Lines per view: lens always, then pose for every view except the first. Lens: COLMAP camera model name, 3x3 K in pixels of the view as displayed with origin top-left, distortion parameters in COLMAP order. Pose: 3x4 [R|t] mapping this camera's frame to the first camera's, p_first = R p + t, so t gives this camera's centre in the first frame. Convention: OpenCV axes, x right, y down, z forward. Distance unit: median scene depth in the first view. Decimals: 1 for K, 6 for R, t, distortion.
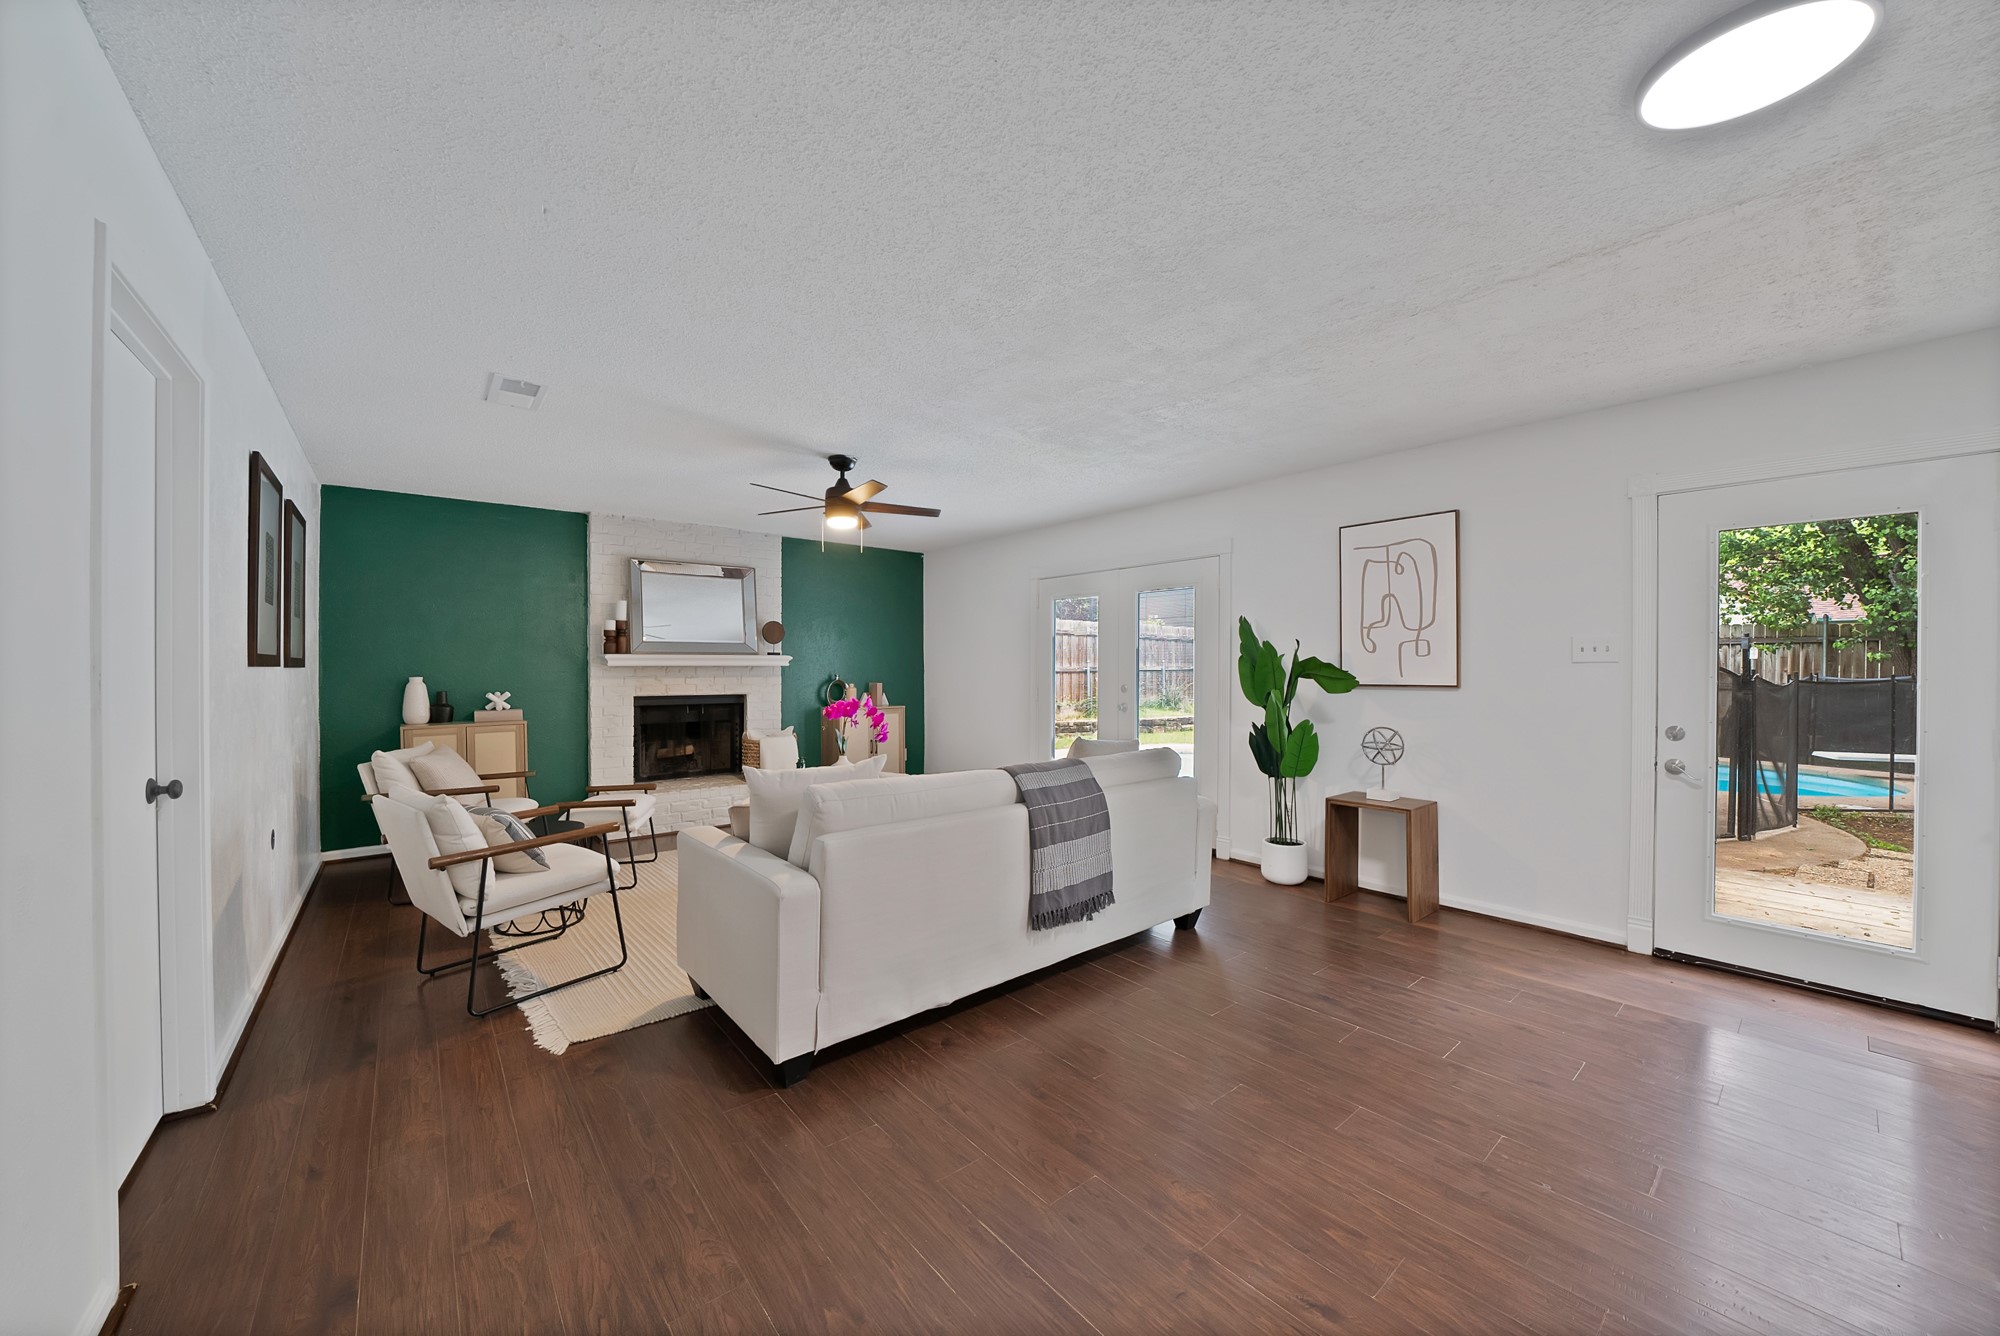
lens RADIAL K [[711.4, 0, 985.6], [0, 711.4, 672.0], [0, 0, 1]] dist [-0.017763, 0.000535]
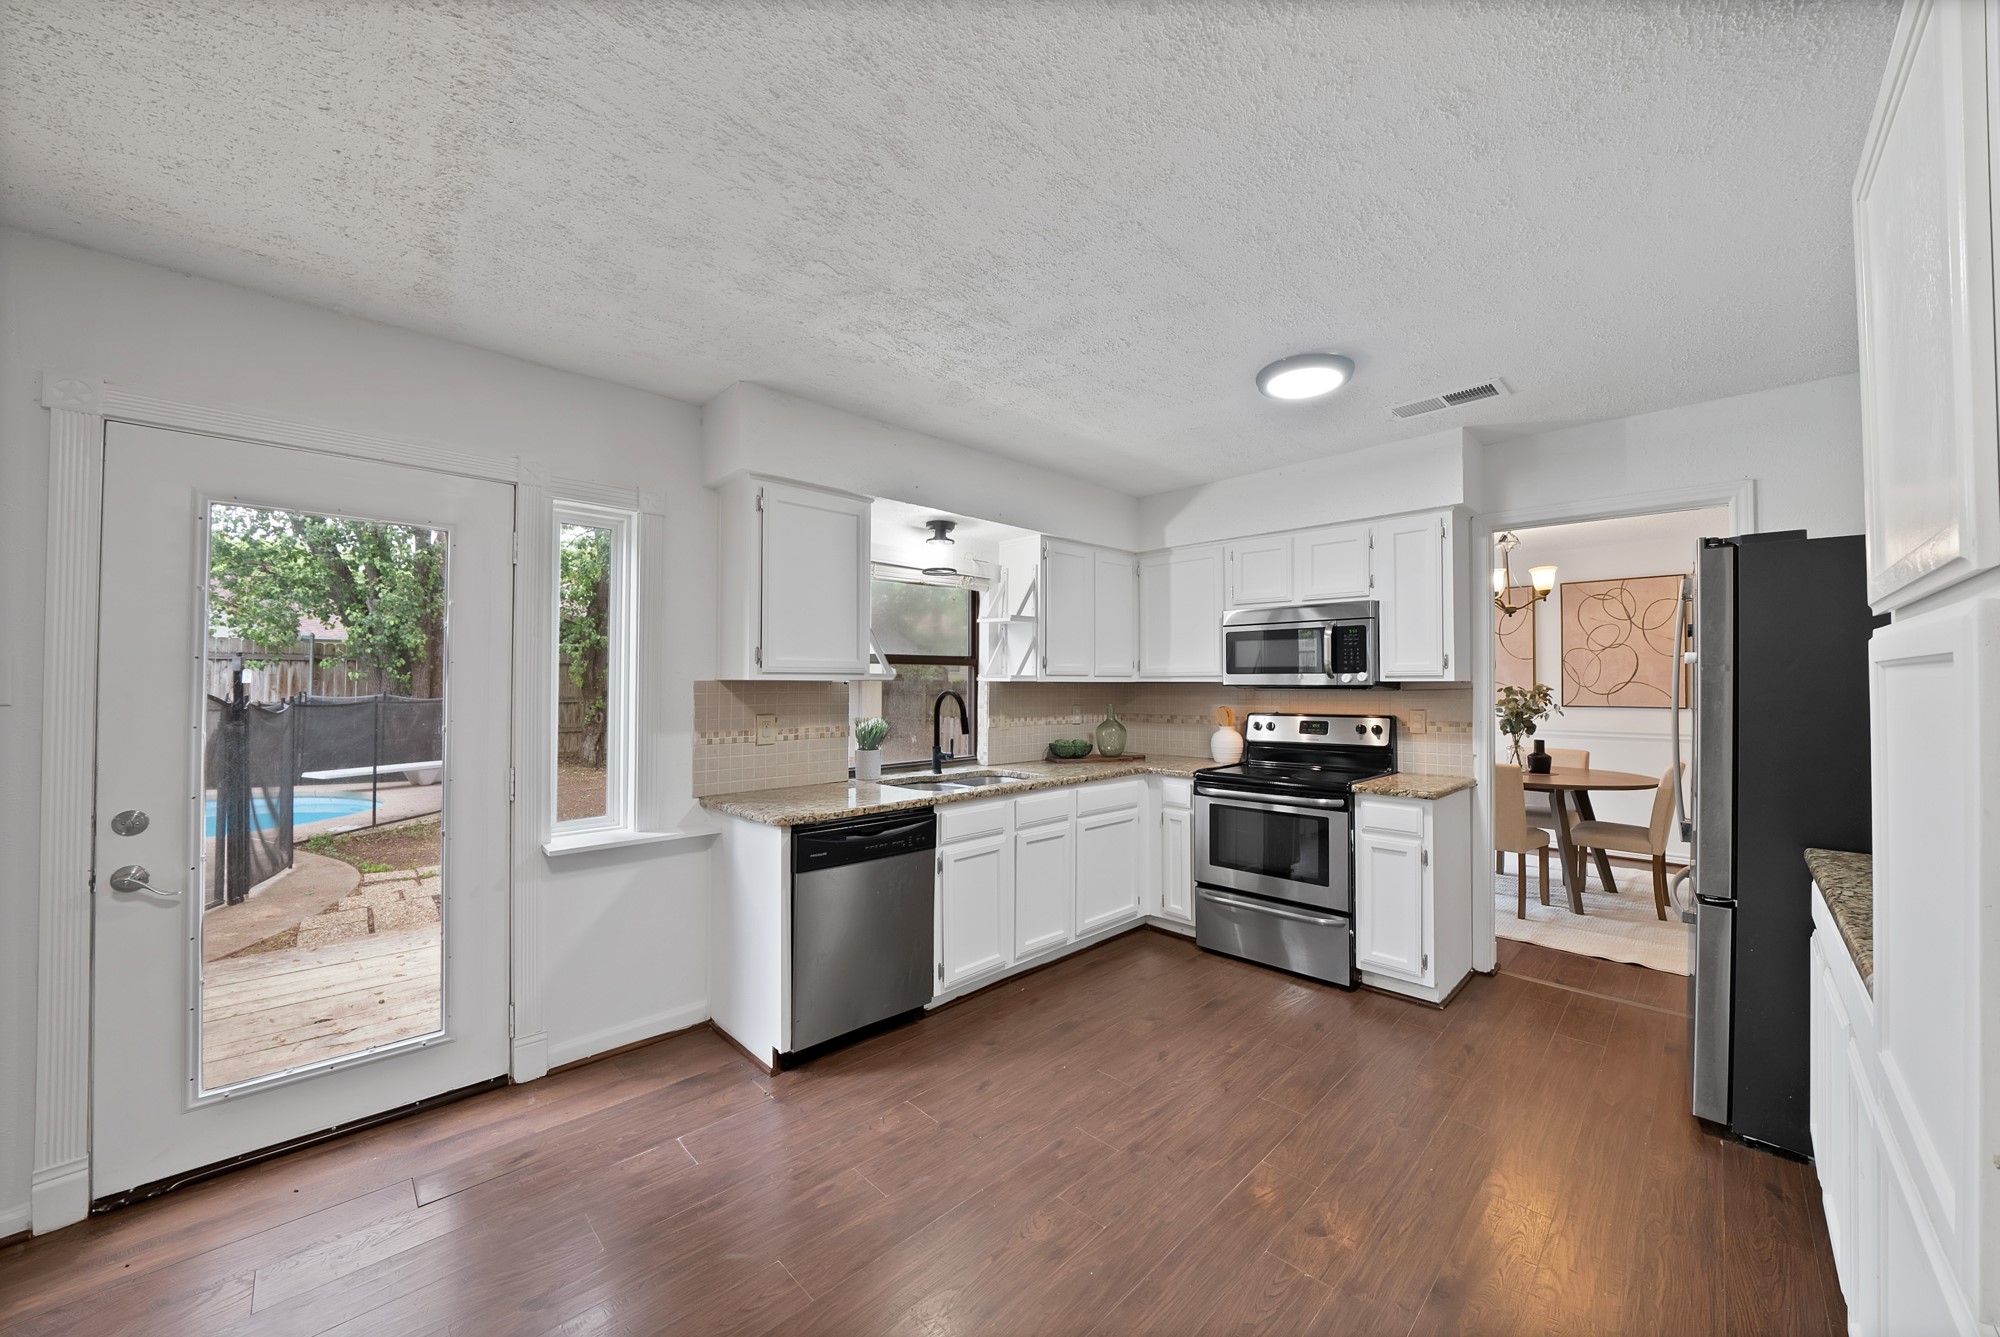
lens RADIAL K [[722.4, 0, 1001.4], [0, 722.4, 670.7], [0, 0, 1]] dist [-0.020908, 0.002714]
pose [[-0.087202, 0.015125, 0.996076, 0.178727], [0.004188, 0.999881, -0.014816, -0.016618], [-0.996182, 0.002879, -0.087255, 0.173206]]
